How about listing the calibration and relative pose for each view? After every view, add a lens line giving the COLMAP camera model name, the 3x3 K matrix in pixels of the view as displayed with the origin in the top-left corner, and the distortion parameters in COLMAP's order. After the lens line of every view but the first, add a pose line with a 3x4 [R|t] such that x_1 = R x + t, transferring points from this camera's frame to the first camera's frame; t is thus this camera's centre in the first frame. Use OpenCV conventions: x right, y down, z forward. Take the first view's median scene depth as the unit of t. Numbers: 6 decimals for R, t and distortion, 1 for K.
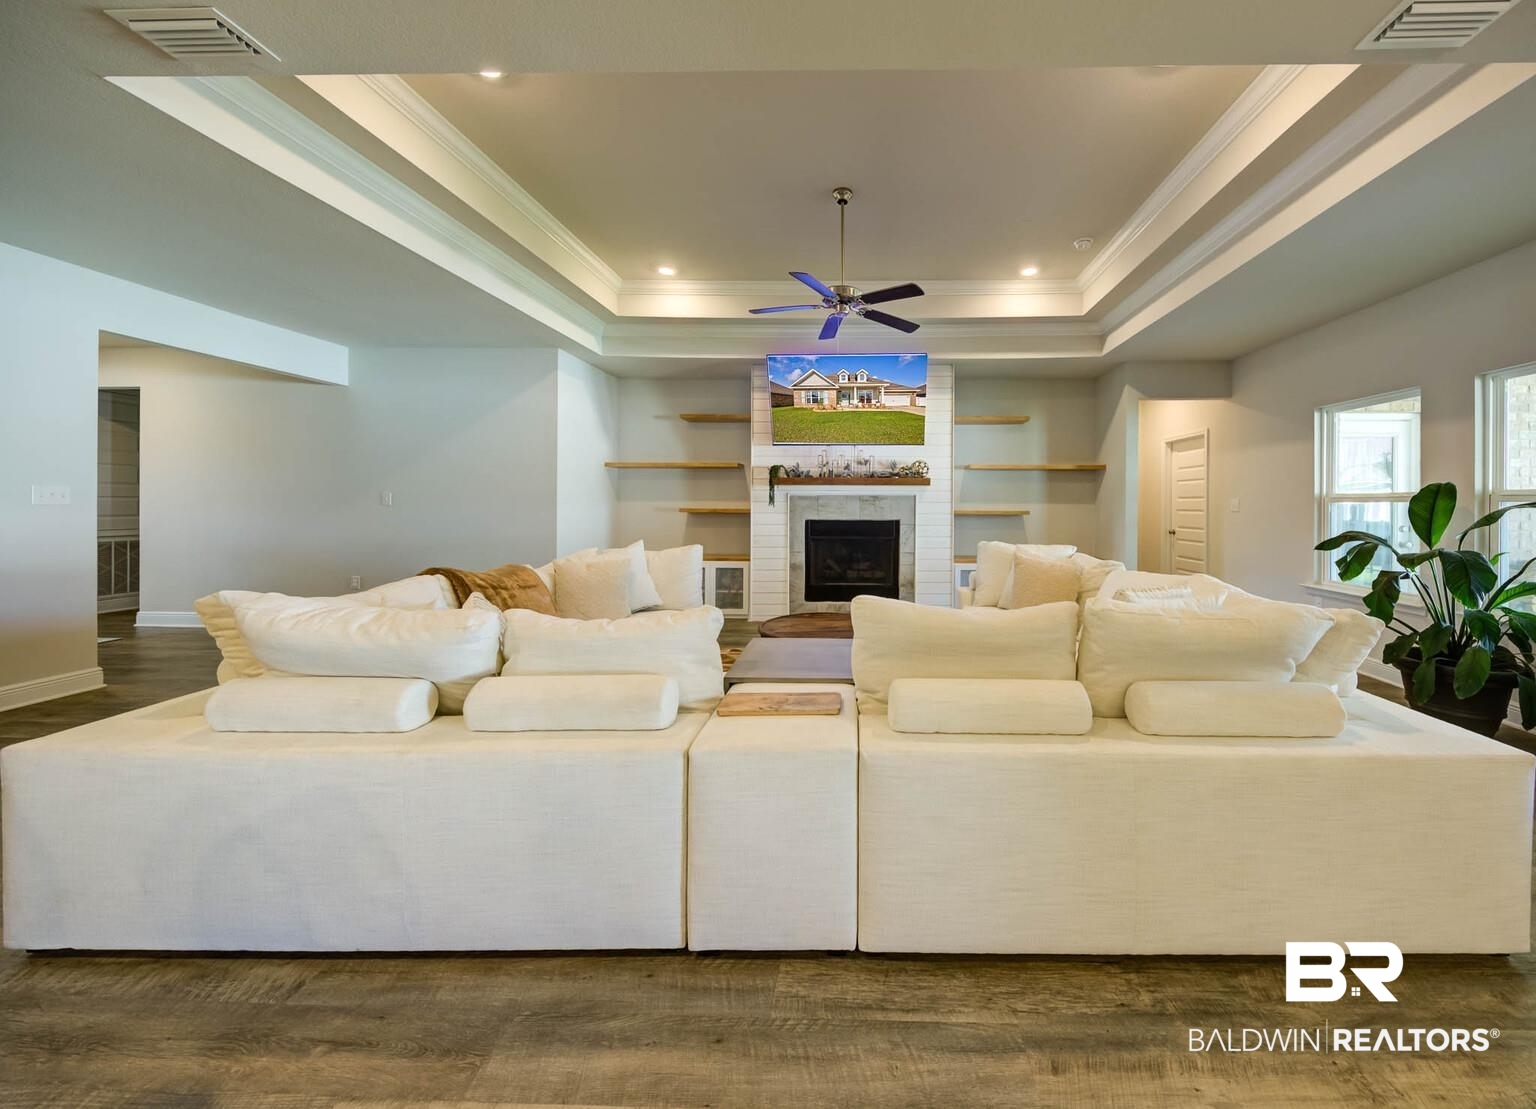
lens RADIAL K [[532.3, 0, 865.1], [0, 532.3, 522.4], [0, 0, 1]] dist [-0.014088, -0.000310]
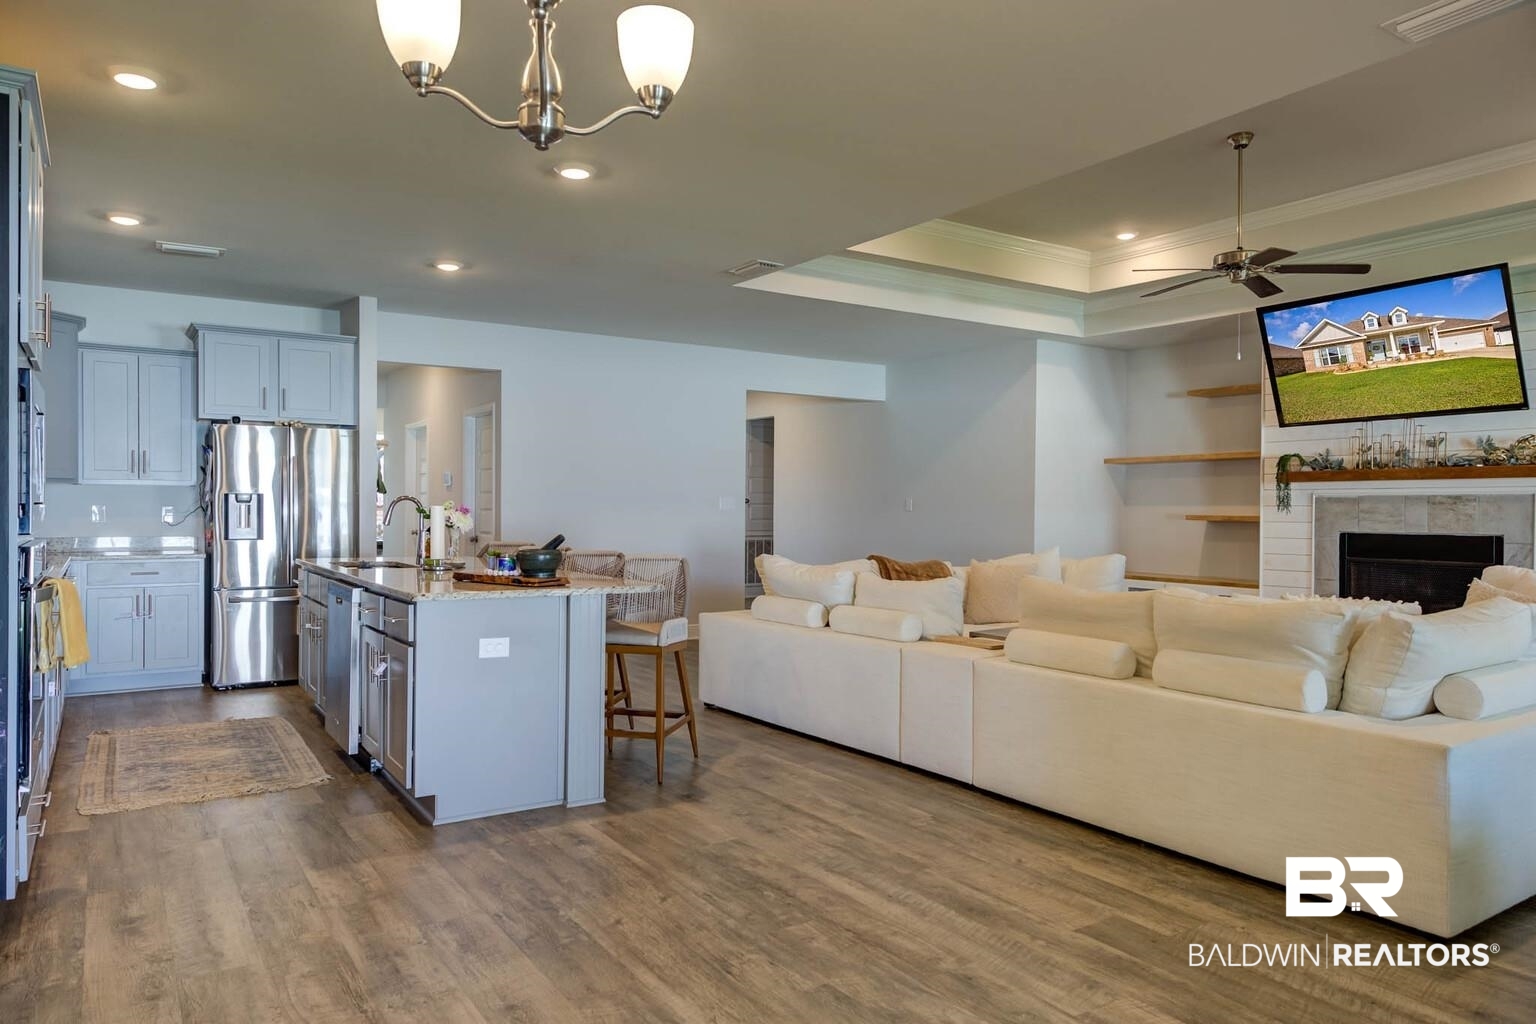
lens RADIAL K [[997.1, 0, 768.0], [0, 997.1, 512.0], [0, 0, 1]] dist [0.002617, 0.000268]
pose [[0.554725, -0.000275, -0.832034, 0.550759], [-0.028874, 0.999391, -0.019581, 0.015009], [0.831533, 0.034886, 0.554379, -0.307749]]
